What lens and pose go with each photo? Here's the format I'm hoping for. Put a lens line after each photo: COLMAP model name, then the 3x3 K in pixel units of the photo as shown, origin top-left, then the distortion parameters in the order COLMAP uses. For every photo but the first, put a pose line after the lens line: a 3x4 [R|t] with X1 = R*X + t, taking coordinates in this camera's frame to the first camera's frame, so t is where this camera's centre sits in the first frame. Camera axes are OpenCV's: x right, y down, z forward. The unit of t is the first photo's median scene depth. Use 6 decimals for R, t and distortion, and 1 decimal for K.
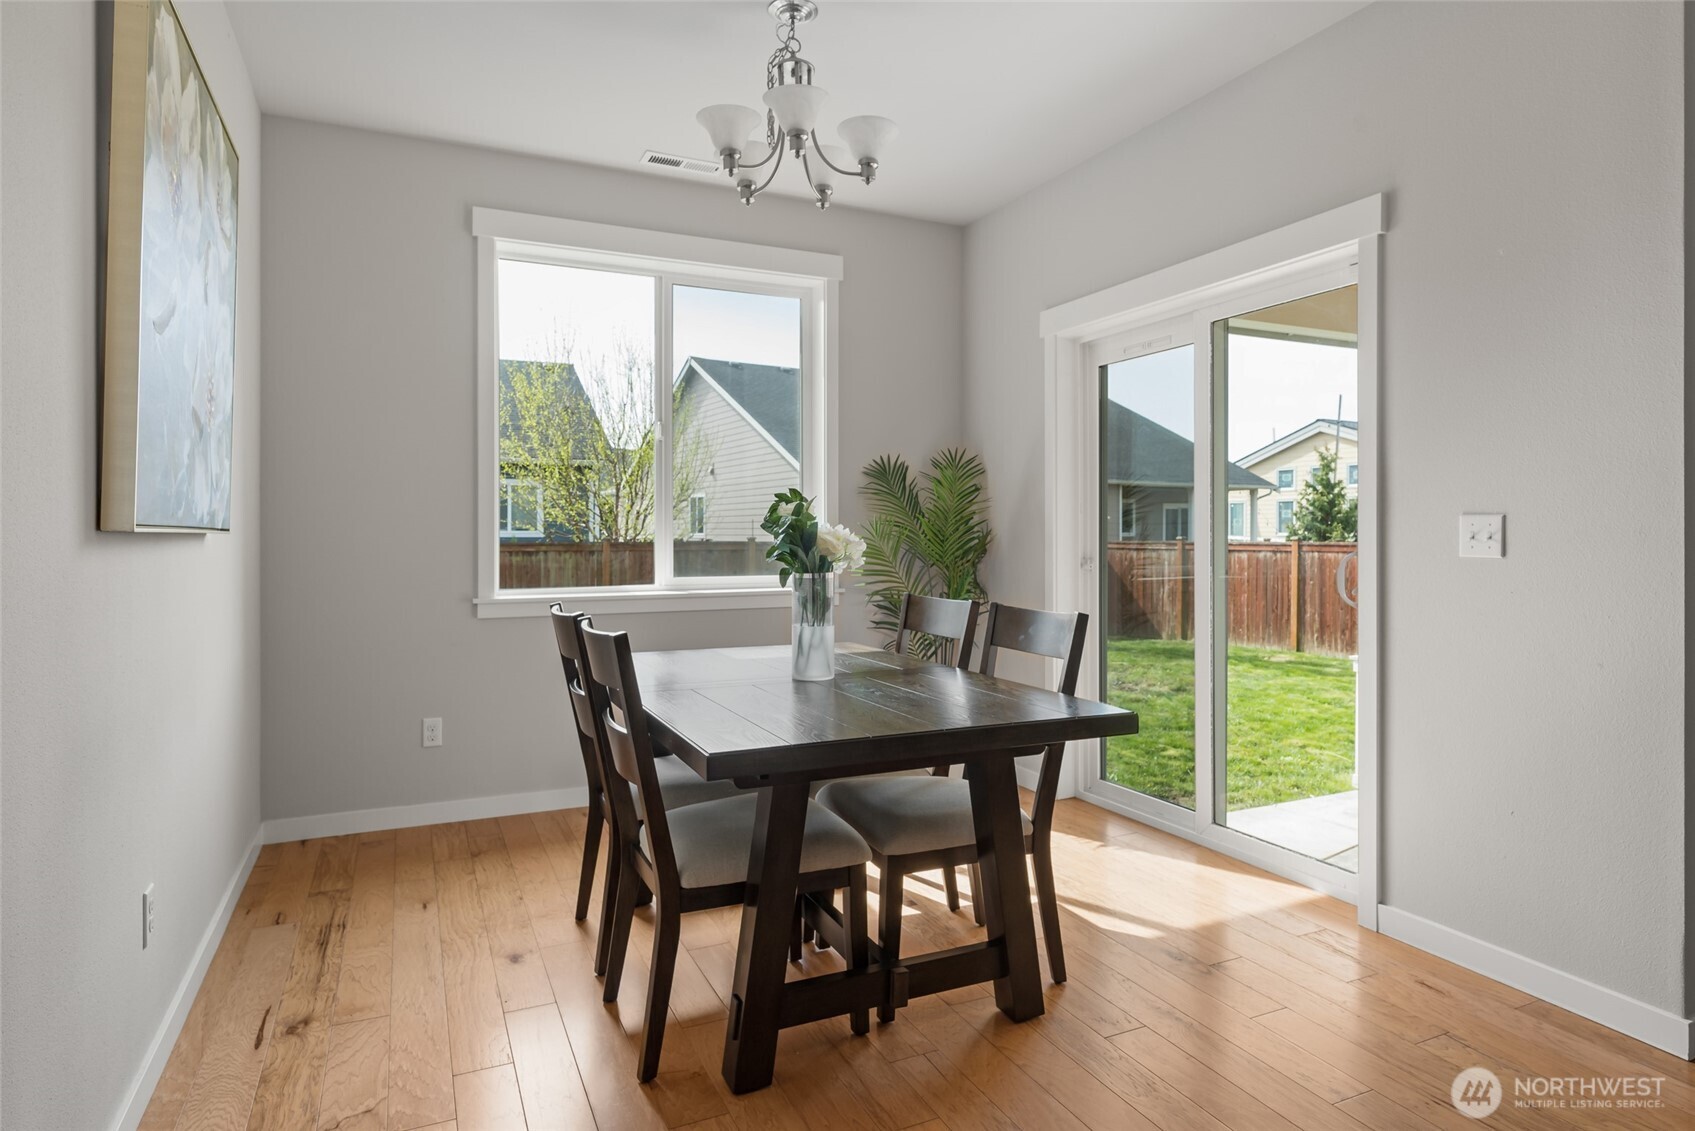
lens RADIAL K [[971.9, 0, 847.5], [0, 971.9, 565.5], [0, 0, 1]] dist [0.001862, 0.000124]
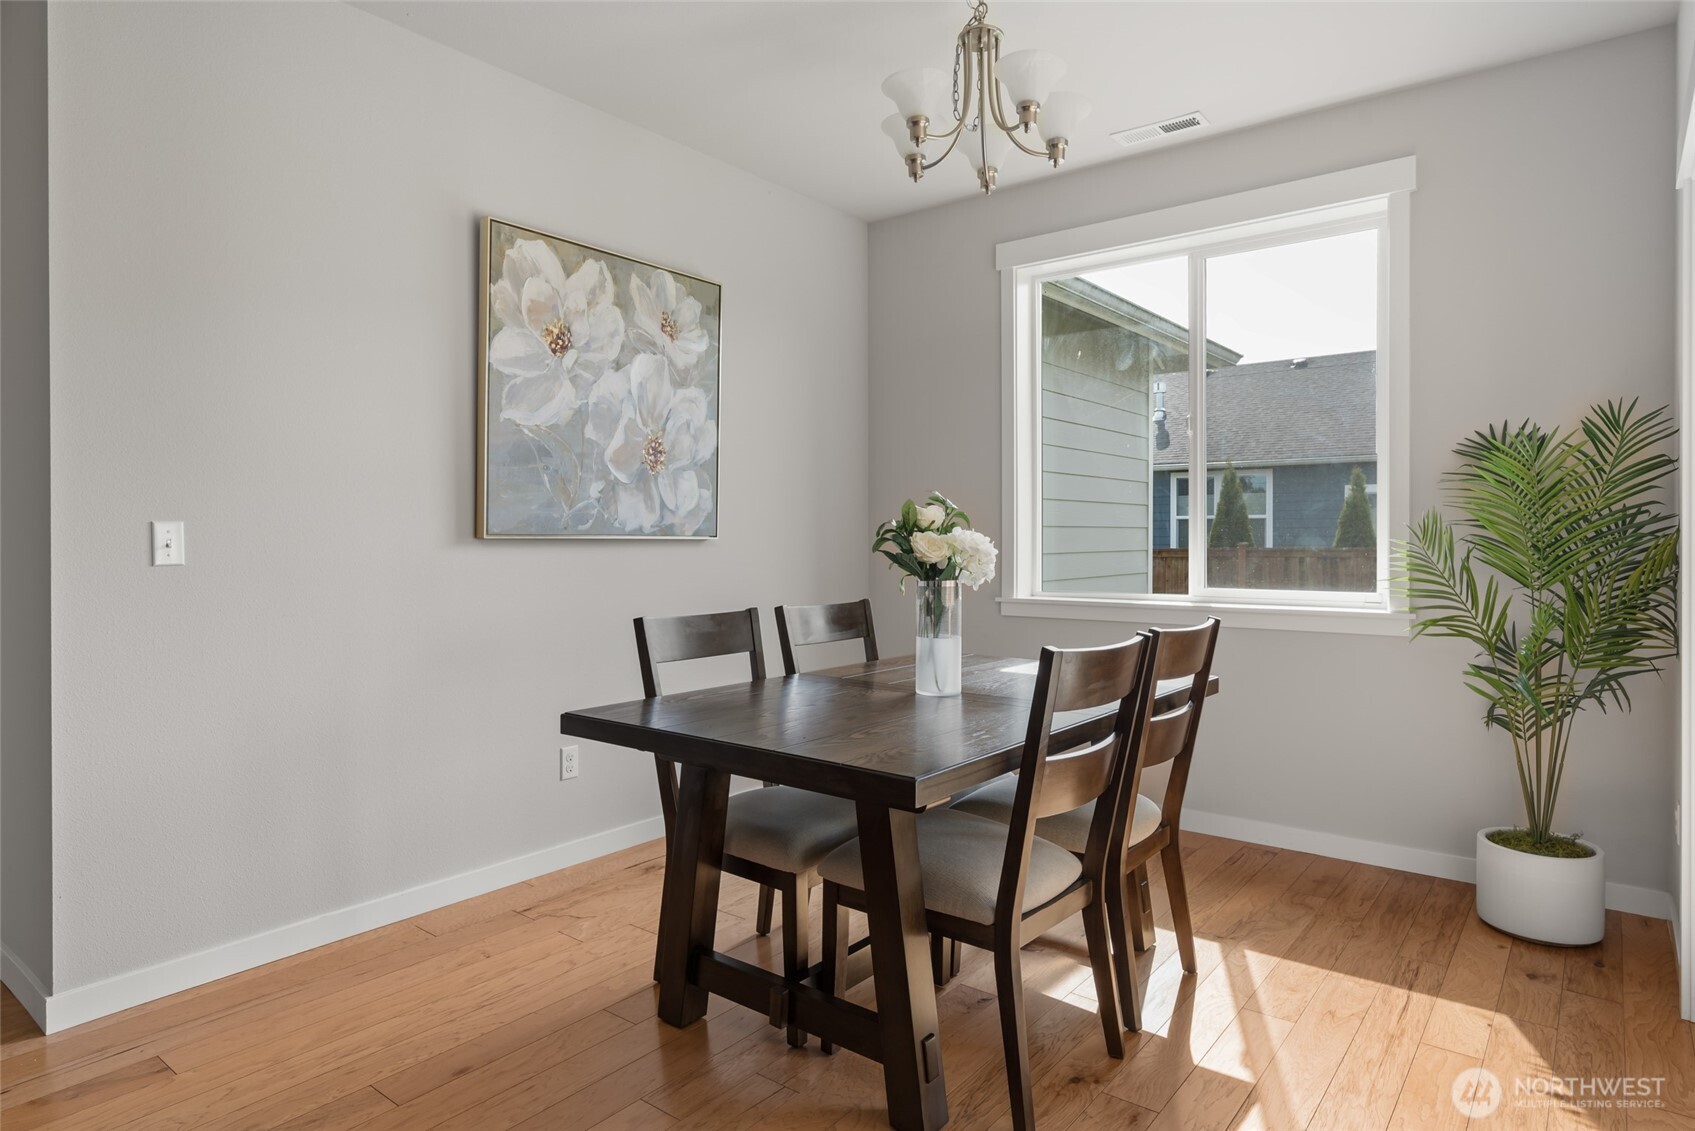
lens RADIAL K [[971.9, 0, 847.5], [0, 971.9, 565.5], [0, 0, 1]] dist [0.001862, 0.000124]
pose [[0.436698, 0.024710, -0.899269, 0.619046], [-0.028515, 0.999501, 0.013616, -0.013849], [0.899156, 0.019697, 0.437184, 0.416670]]
